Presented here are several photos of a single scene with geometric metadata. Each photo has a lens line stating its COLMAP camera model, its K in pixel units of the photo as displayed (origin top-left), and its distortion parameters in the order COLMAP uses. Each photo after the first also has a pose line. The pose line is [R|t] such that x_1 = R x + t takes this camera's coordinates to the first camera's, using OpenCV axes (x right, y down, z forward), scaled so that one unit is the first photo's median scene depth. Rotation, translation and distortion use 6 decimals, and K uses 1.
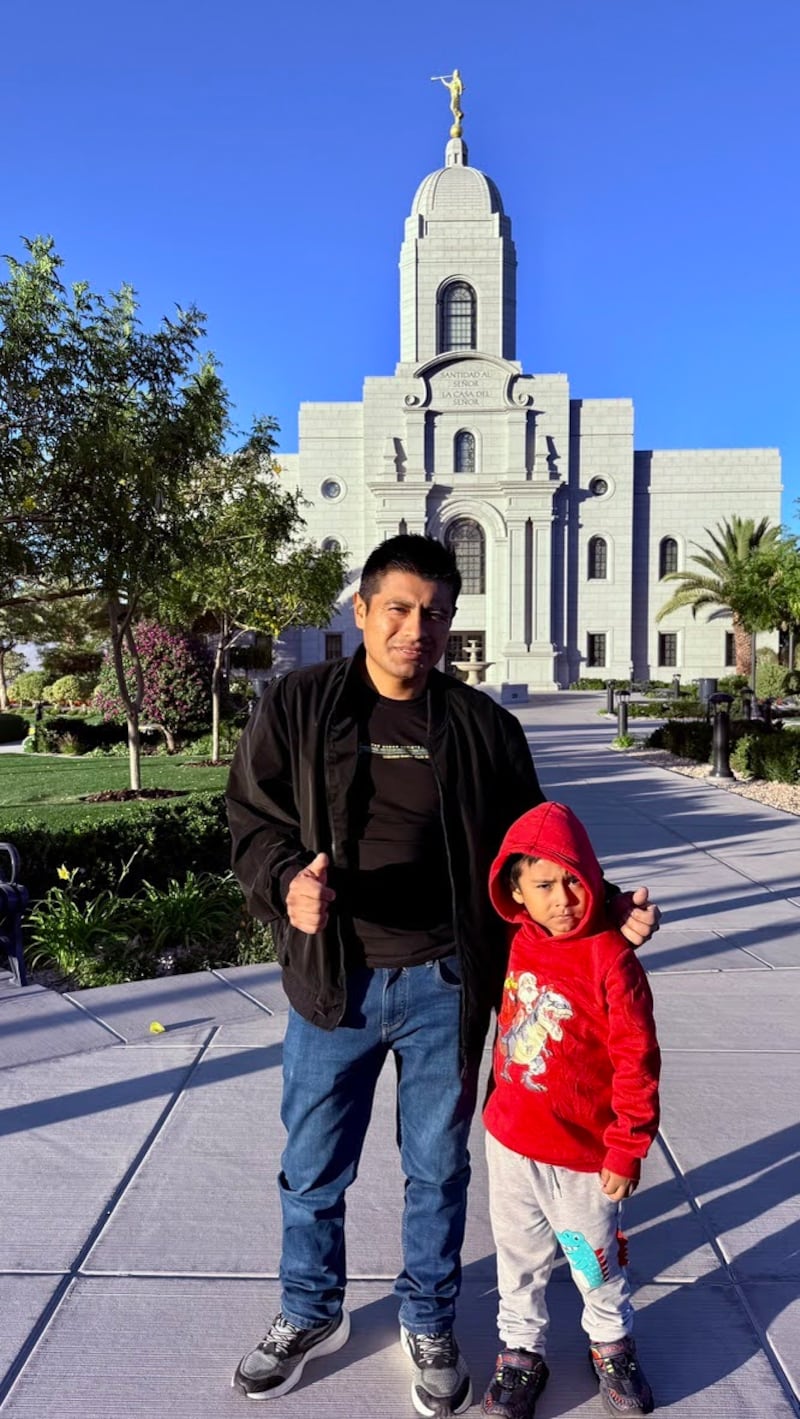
lens RADIAL K [[1023.4, 0, 400.0], [0, 1023.4, 709.5], [0, 0, 1]] dist [0.075624, -0.149987]
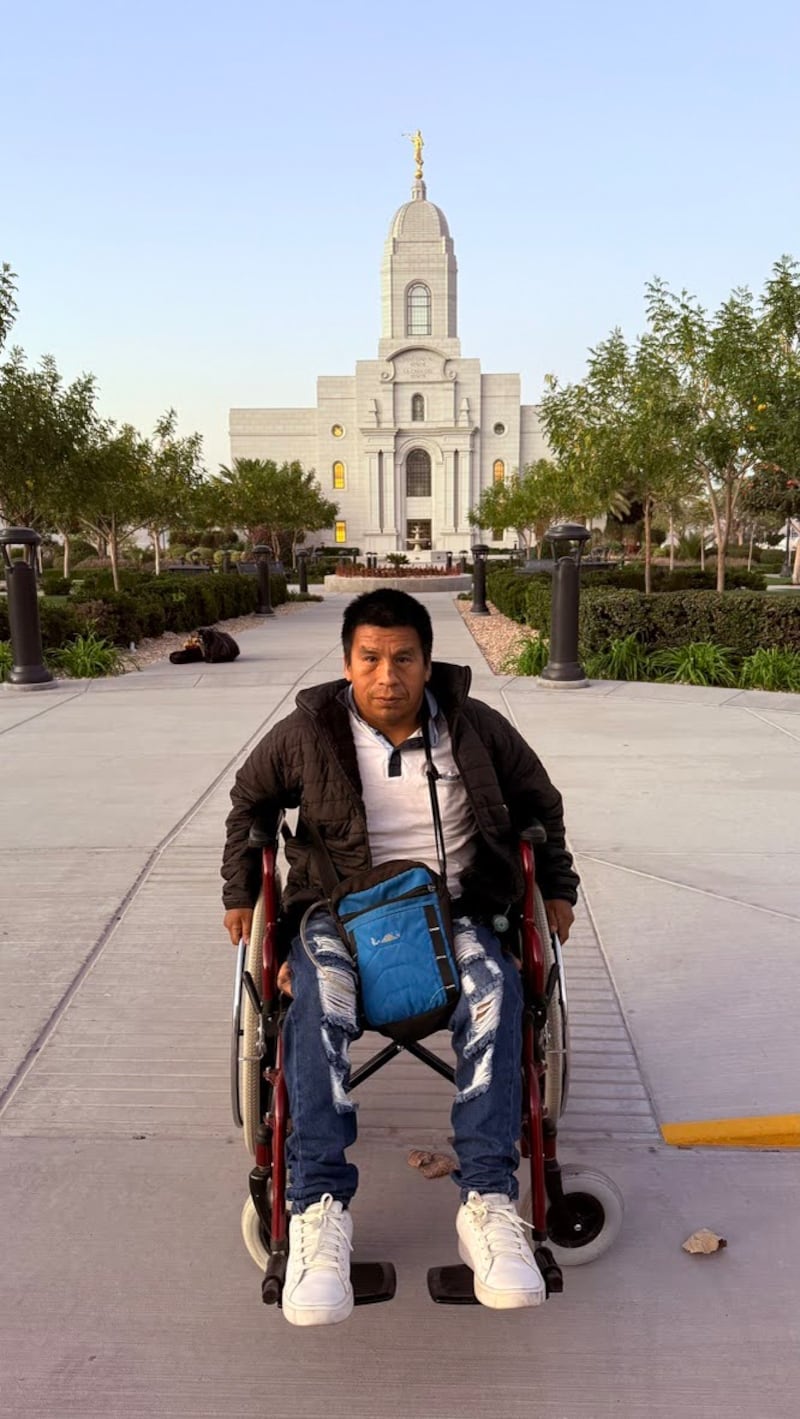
lens RADIAL K [[1023.4, 0, 400.0], [0, 1023.4, 709.5], [0, 0, 1]] dist [0.075624, -0.149987]
pose [[0.999666, -0.009333, -0.024107, 0.070259], [0.012071, 0.993170, 0.116052, 0.035417], [0.022860, -0.116305, 0.992950, -0.683593]]
